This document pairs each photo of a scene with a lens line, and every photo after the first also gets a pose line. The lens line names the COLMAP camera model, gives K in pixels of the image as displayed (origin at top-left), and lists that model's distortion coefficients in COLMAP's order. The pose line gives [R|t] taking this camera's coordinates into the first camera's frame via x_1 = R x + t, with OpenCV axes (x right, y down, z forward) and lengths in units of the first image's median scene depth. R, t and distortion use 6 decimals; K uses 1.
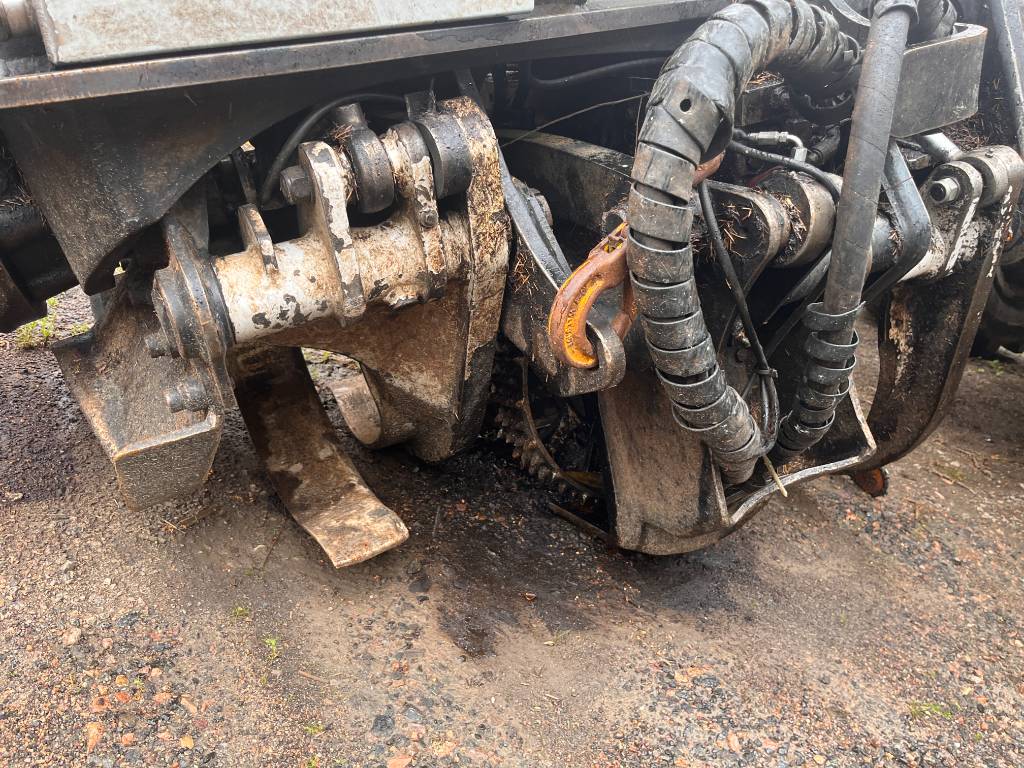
lens RADIAL K [[777.4, 0, 512.0], [0, 777.4, 384.0], [0, 0, 1]] dist [0.082352, -0.116579]
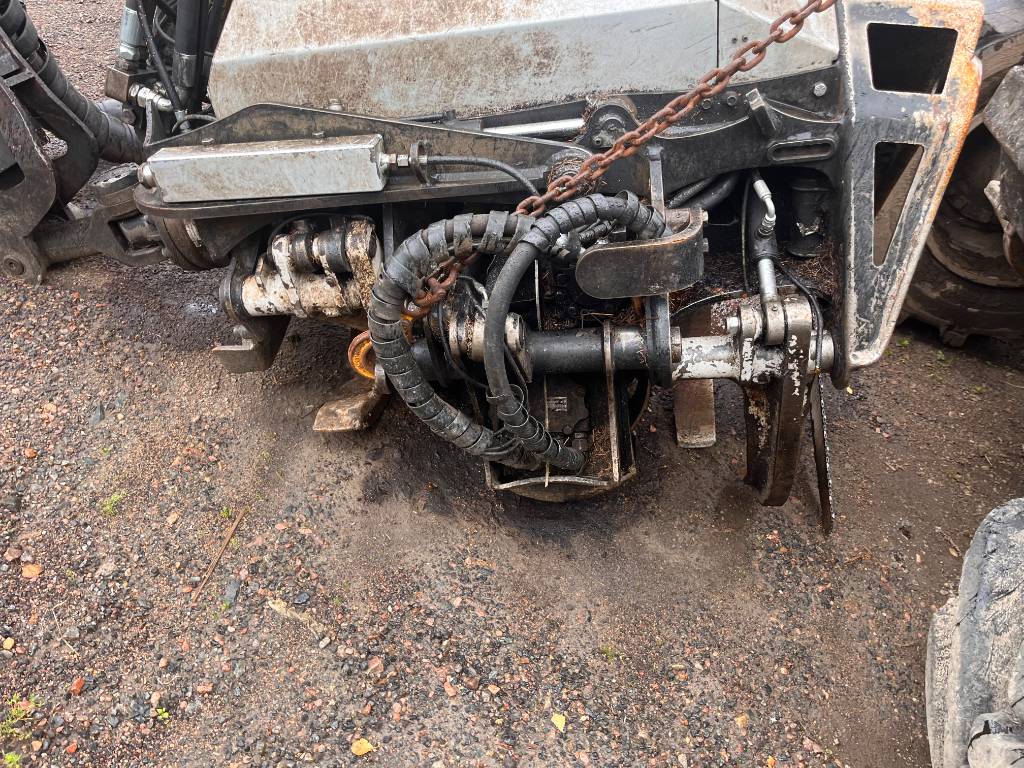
lens RADIAL K [[777.4, 0, 512.0], [0, 777.4, 384.0], [0, 0, 1]] dist [0.082352, -0.116579]
pose [[0.822308, 0.321169, -0.469746, 1.246259], [-0.224578, 0.941659, 0.250686, -0.556234], [0.522853, -0.100646, 0.846461, -0.428235]]
